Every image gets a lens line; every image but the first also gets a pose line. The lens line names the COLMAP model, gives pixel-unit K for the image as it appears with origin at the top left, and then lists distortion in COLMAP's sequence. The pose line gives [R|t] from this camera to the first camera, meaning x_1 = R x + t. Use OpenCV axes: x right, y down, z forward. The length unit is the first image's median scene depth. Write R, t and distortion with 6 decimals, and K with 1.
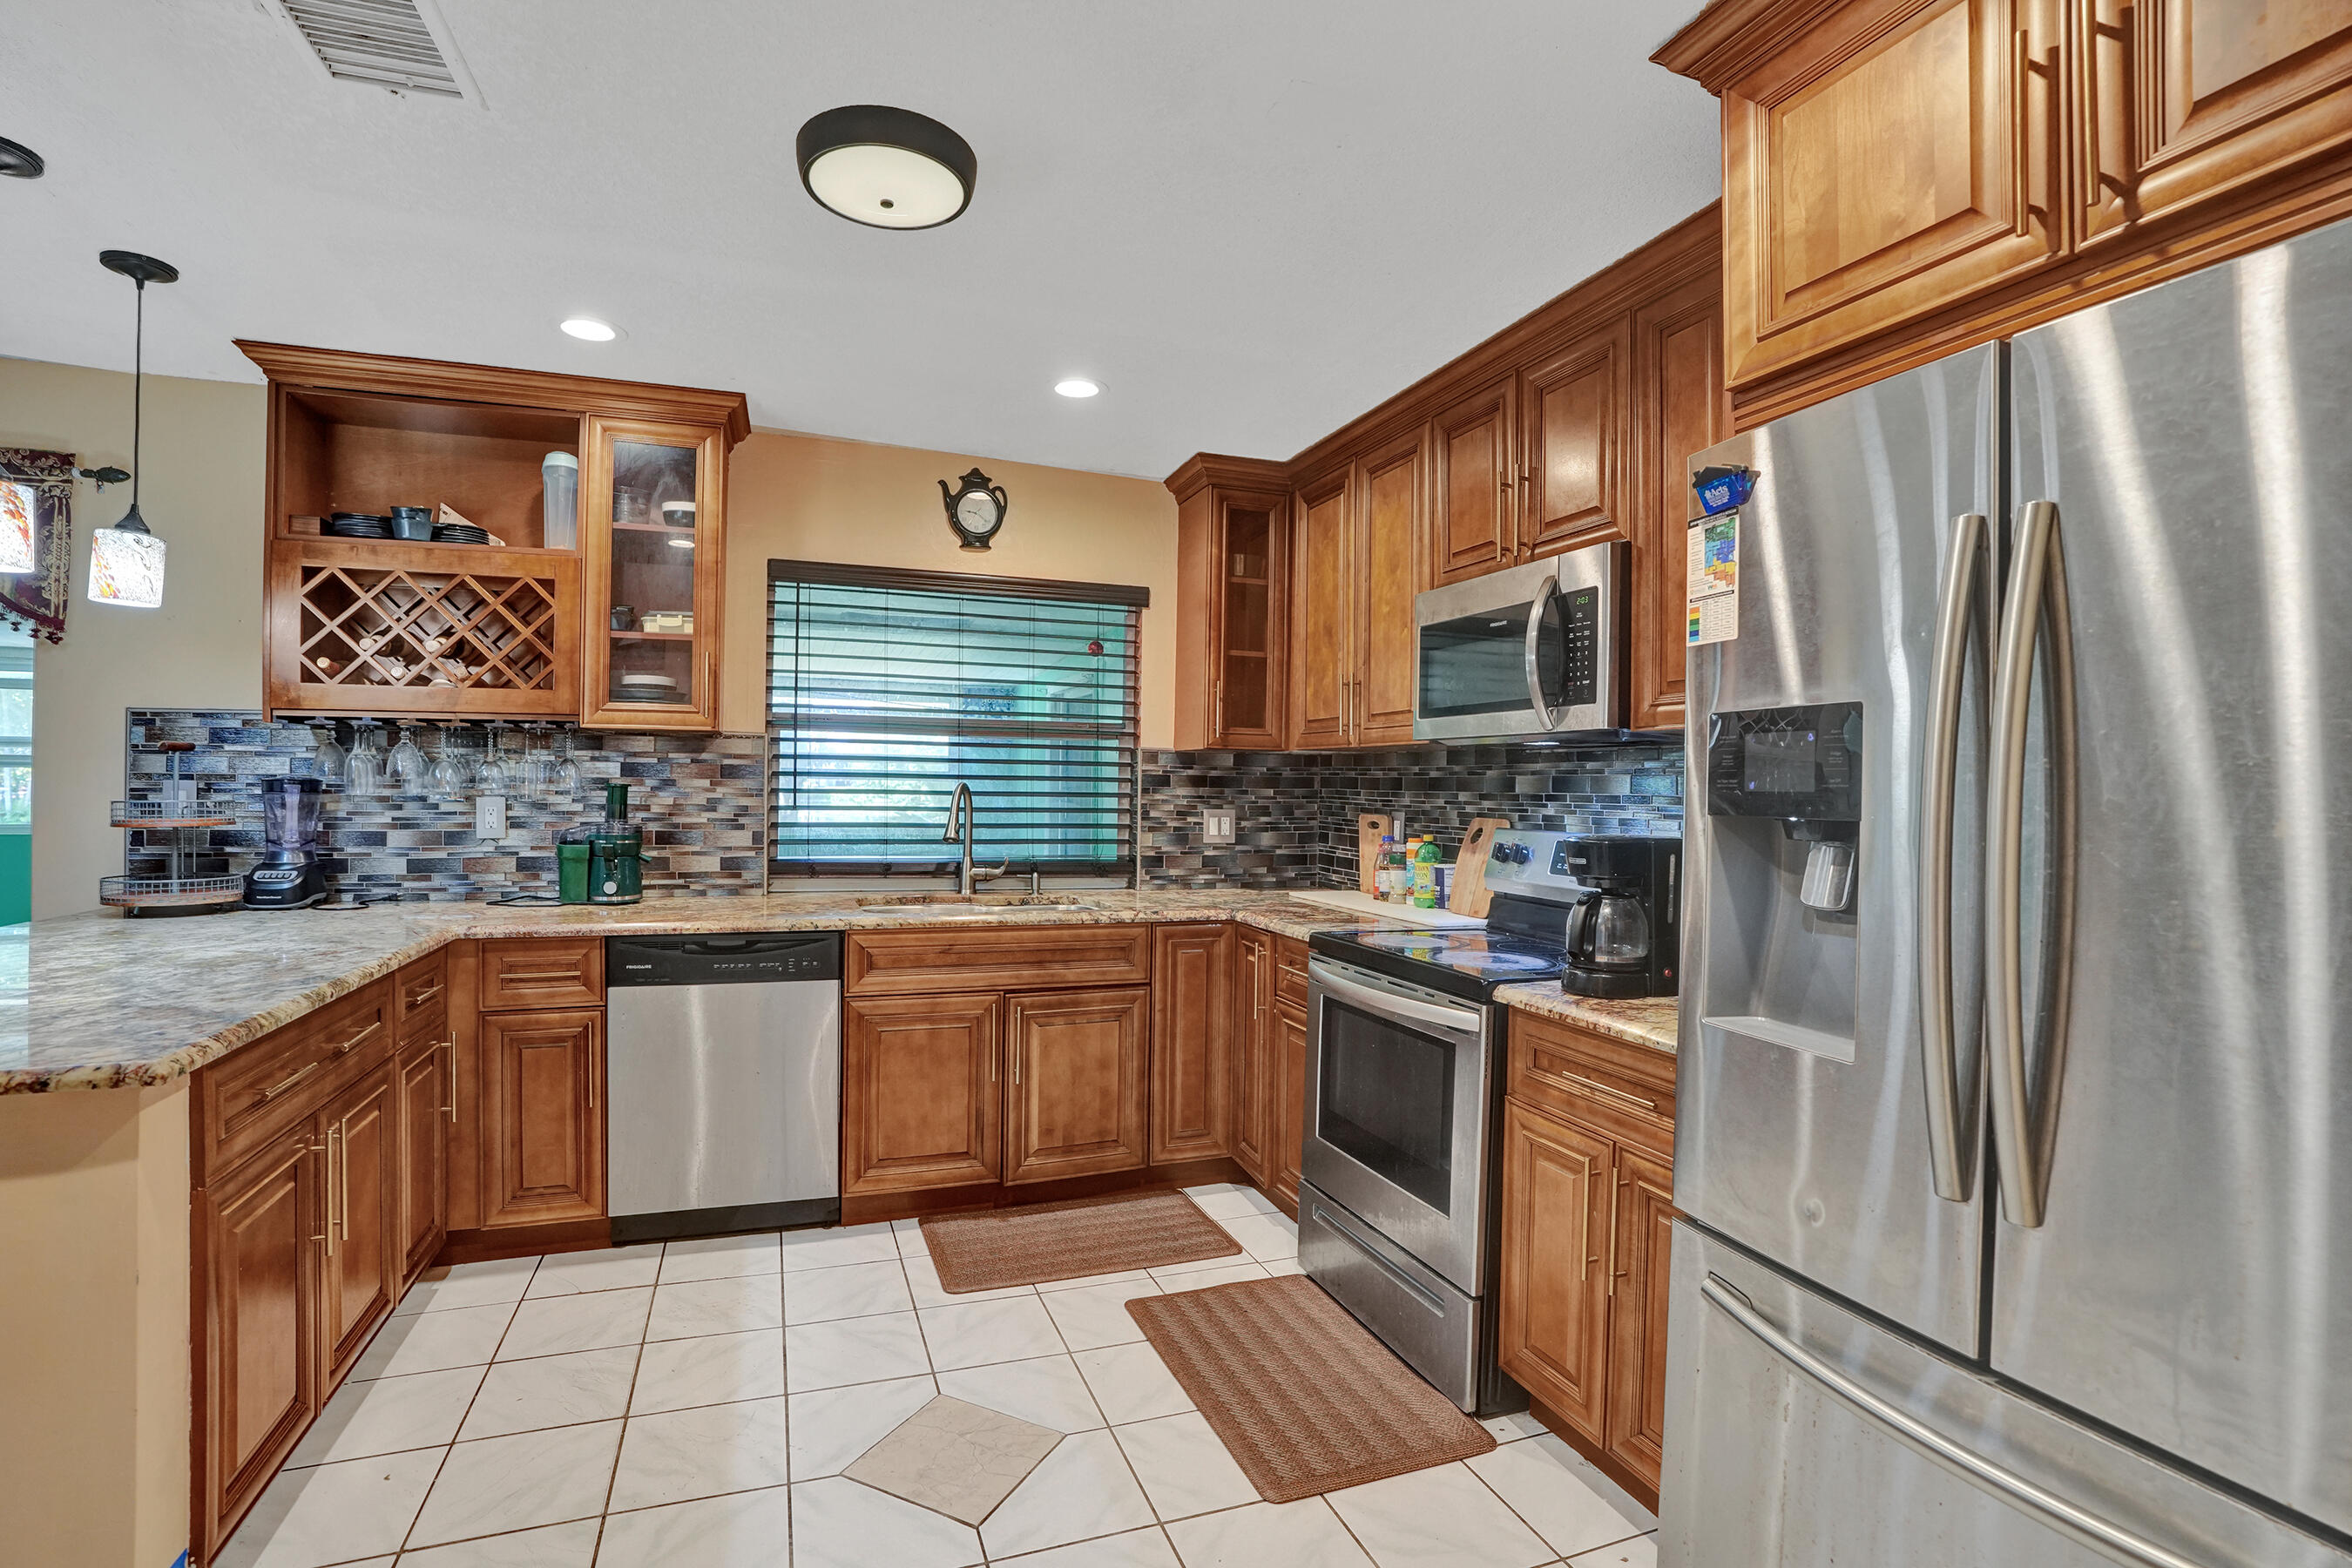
lens RADIAL K [[1090.7, 0, 1174.3], [0, 1090.7, 791.7], [0, 0, 1]] dist [-0.066180, 0.023636]
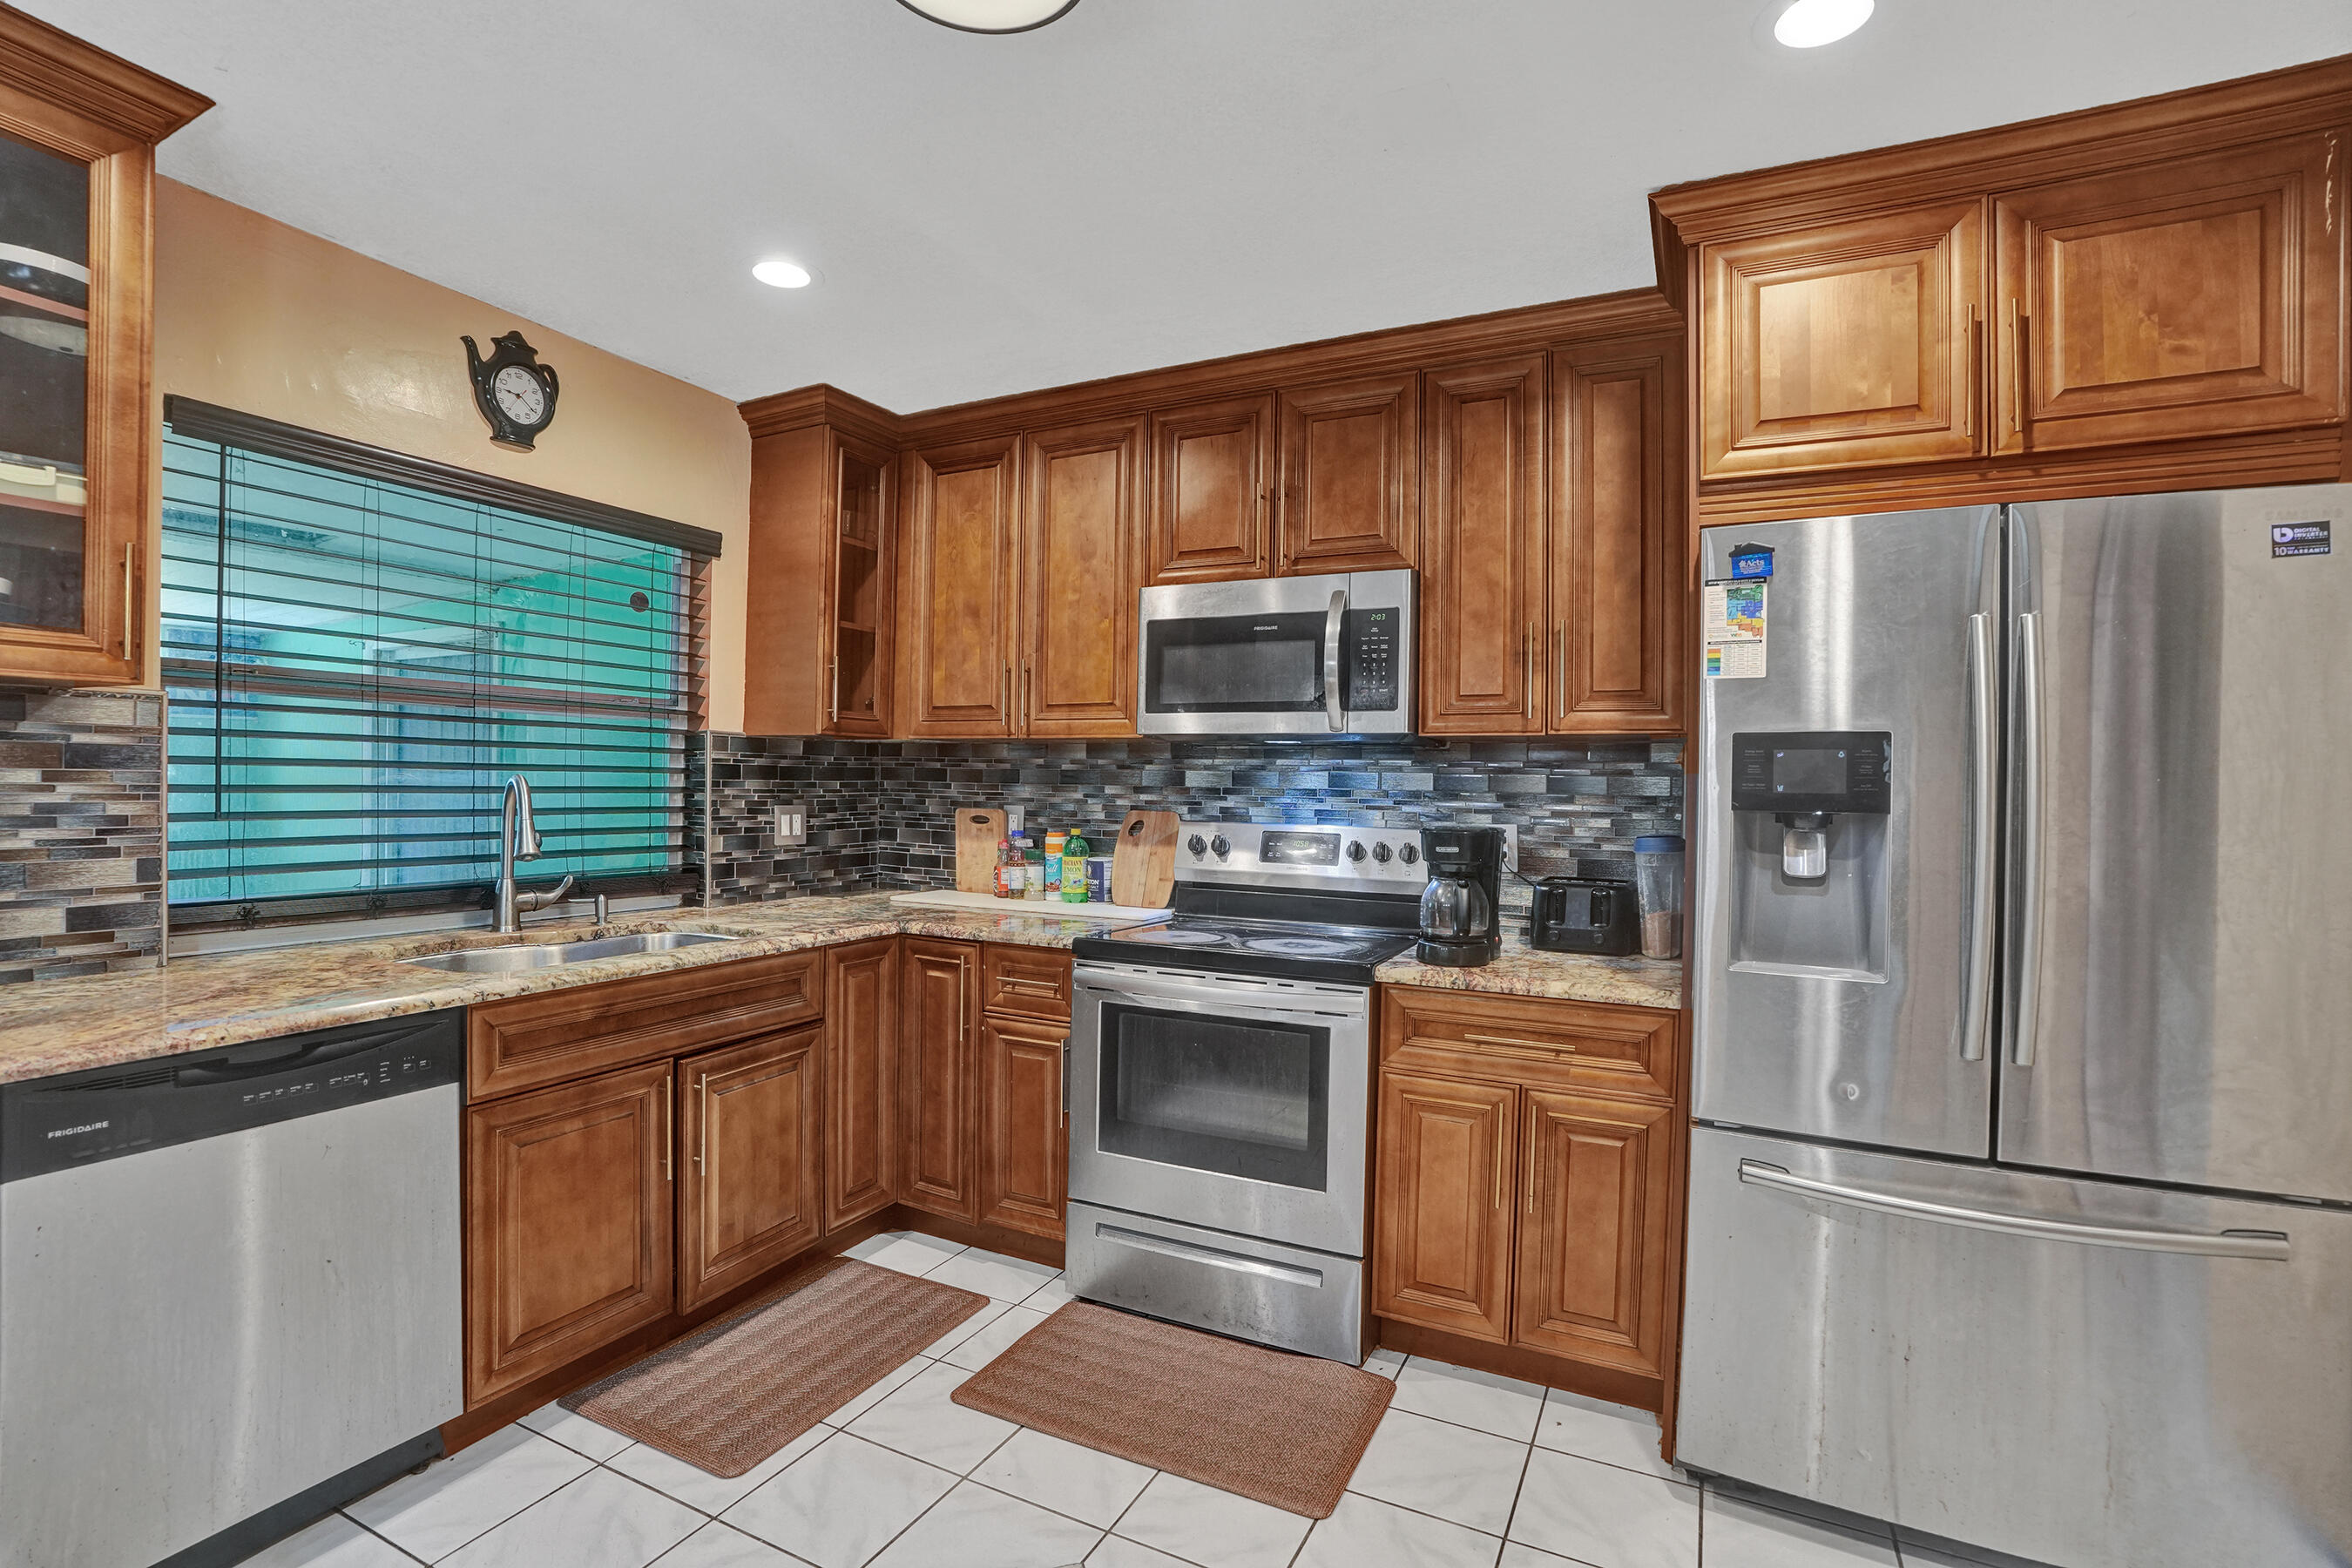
lens RADIAL K [[1090.7, 0, 1172.9], [0, 1090.7, 791.7], [0, 0, 1]] dist [-0.066180, 0.023636]
pose [[0.734677, -0.009839, 0.678345, -0.409772], [-0.000225, 0.999891, 0.014747, -0.009262], [-0.678417, -0.010987, 0.734595, 0.234754]]
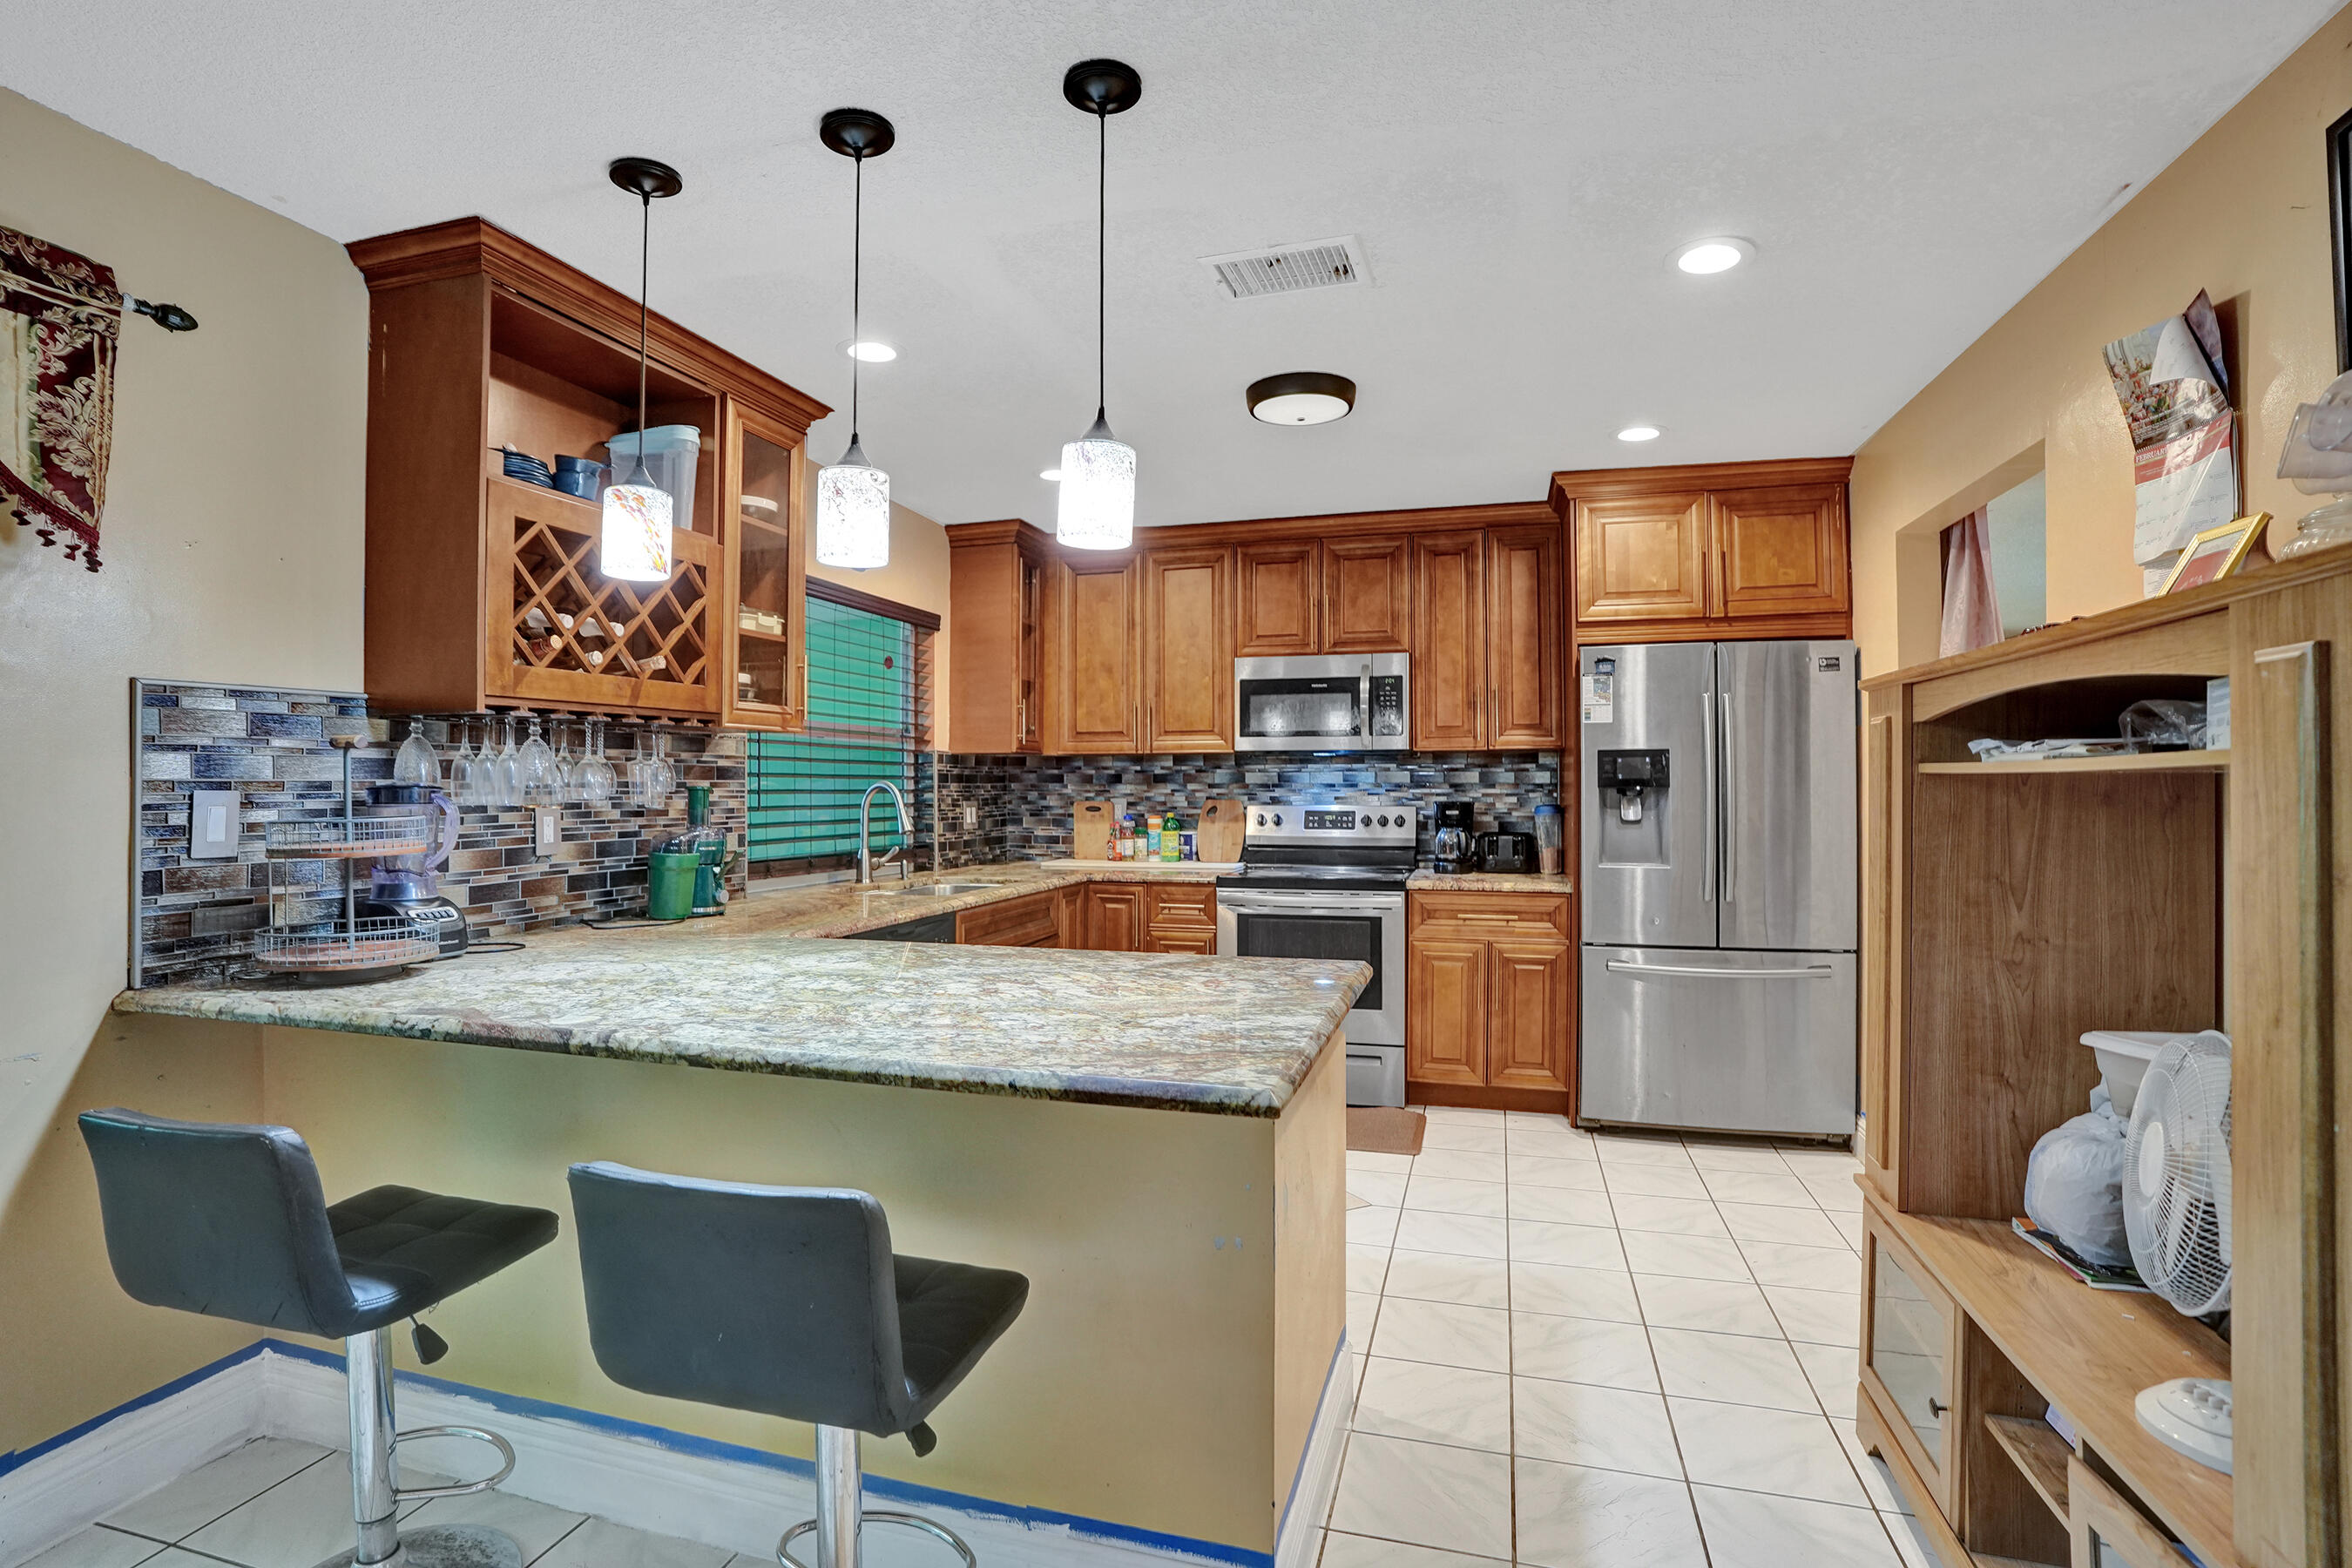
lens RADIAL K [[1090.7, 0, 1183.6], [0, 1090.7, 780.0], [0, 0, 1]] dist [-0.066180, 0.023636]
pose [[0.599429, -0.011558, 0.800345, -1.038171], [0.016318, 0.999864, 0.002218, -0.008572], [-0.800262, 0.011730, 0.599536, 0.104287]]
